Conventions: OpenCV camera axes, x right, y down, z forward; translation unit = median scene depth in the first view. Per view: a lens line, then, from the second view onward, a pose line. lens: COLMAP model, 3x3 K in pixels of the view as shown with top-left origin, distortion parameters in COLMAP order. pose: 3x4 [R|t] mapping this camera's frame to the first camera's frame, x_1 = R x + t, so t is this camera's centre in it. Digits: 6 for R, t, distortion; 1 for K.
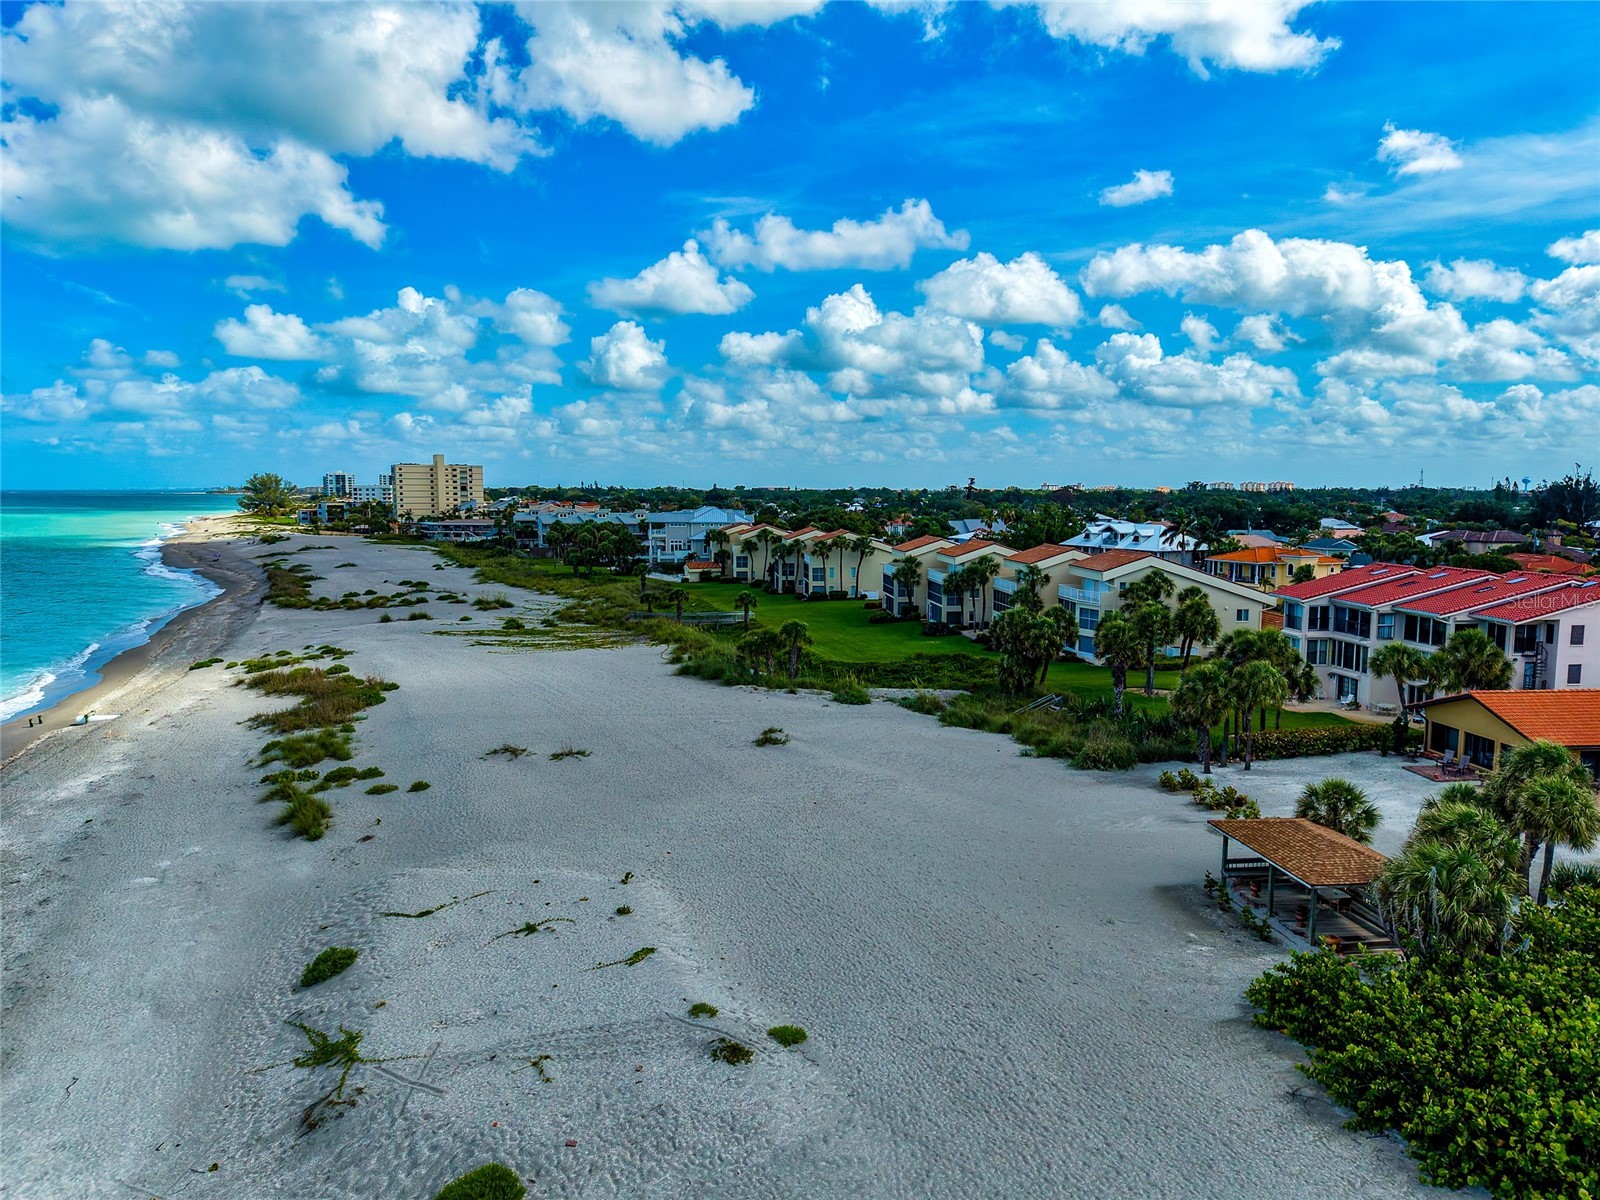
lens RADIAL K [[1072.7, 0, 782.5], [0, 1072.7, 602.5], [0, 0, 1]] dist [0.039130, -0.041821]
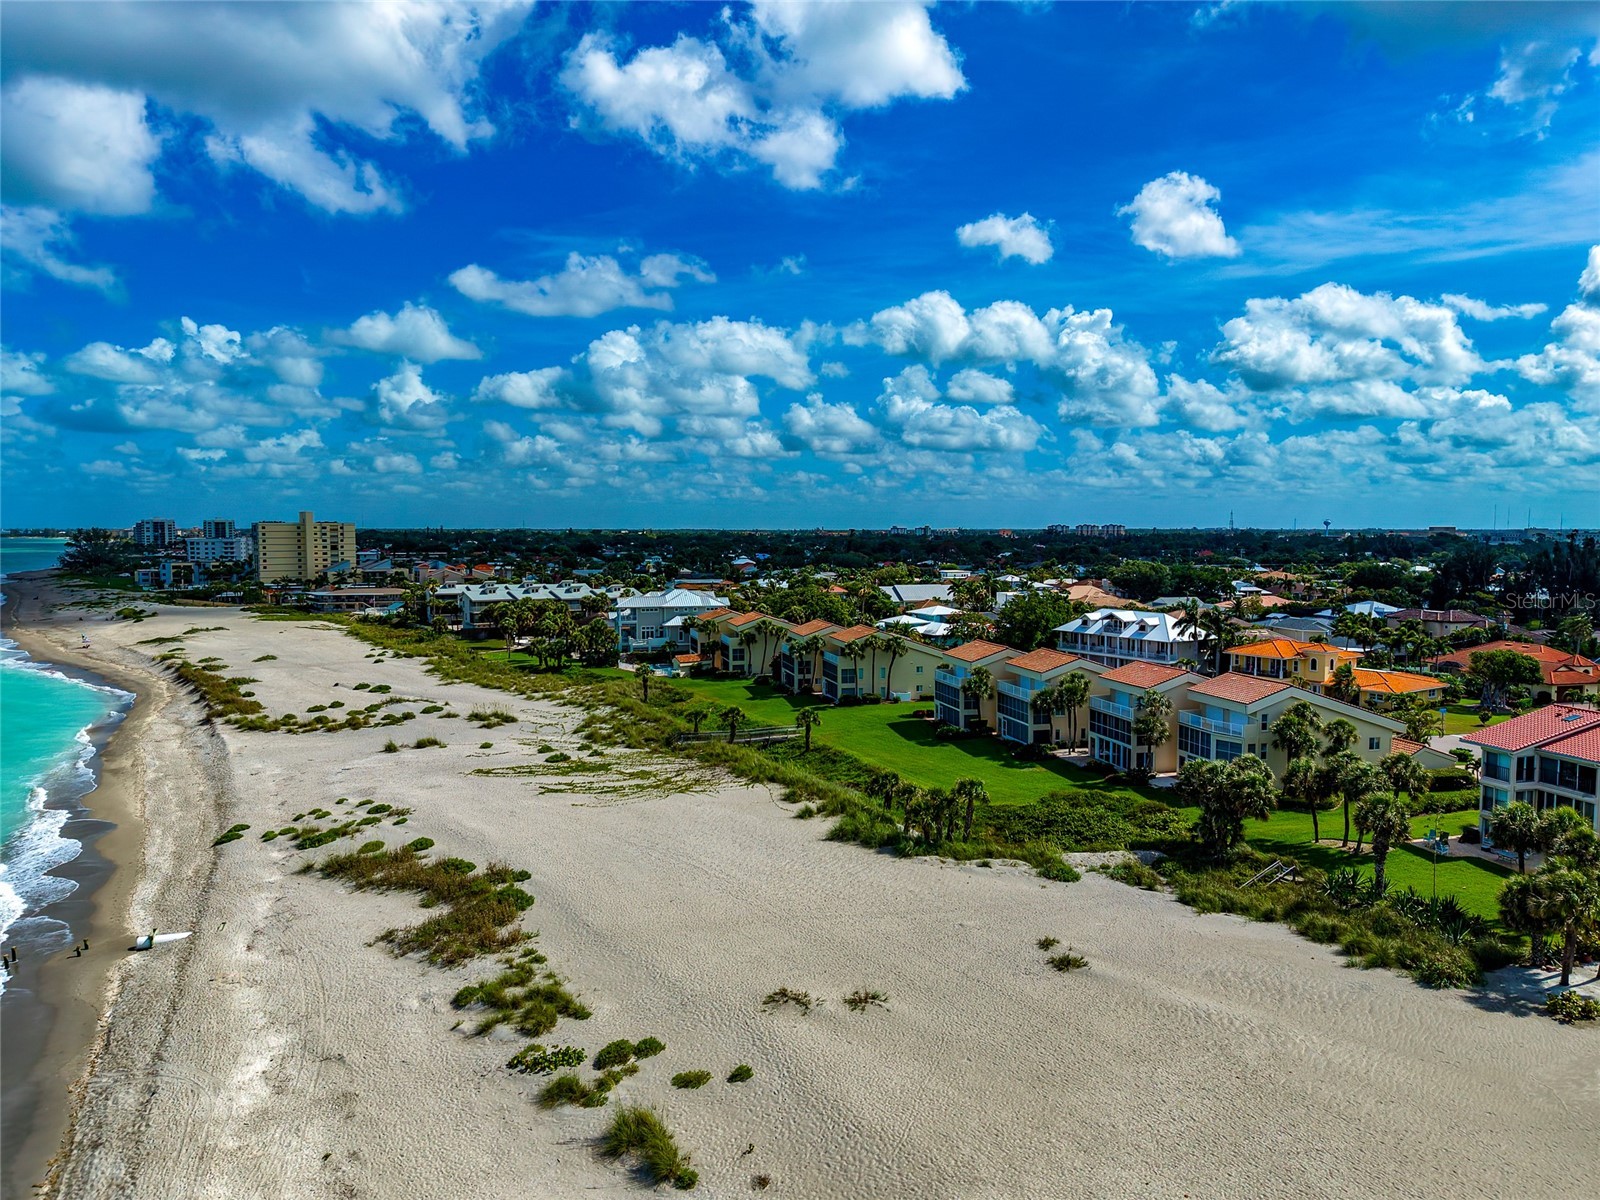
lens RADIAL K [[1072.7, 0, 794.1], [0, 1072.7, 604.8], [0, 0, 1]] dist [0.039130, -0.041821]
pose [[0.987804, -0.014791, 0.154996, -0.159890], [0.019964, 0.999293, -0.031871, -0.060476], [-0.154415, 0.034576, 0.987401, 0.066719]]
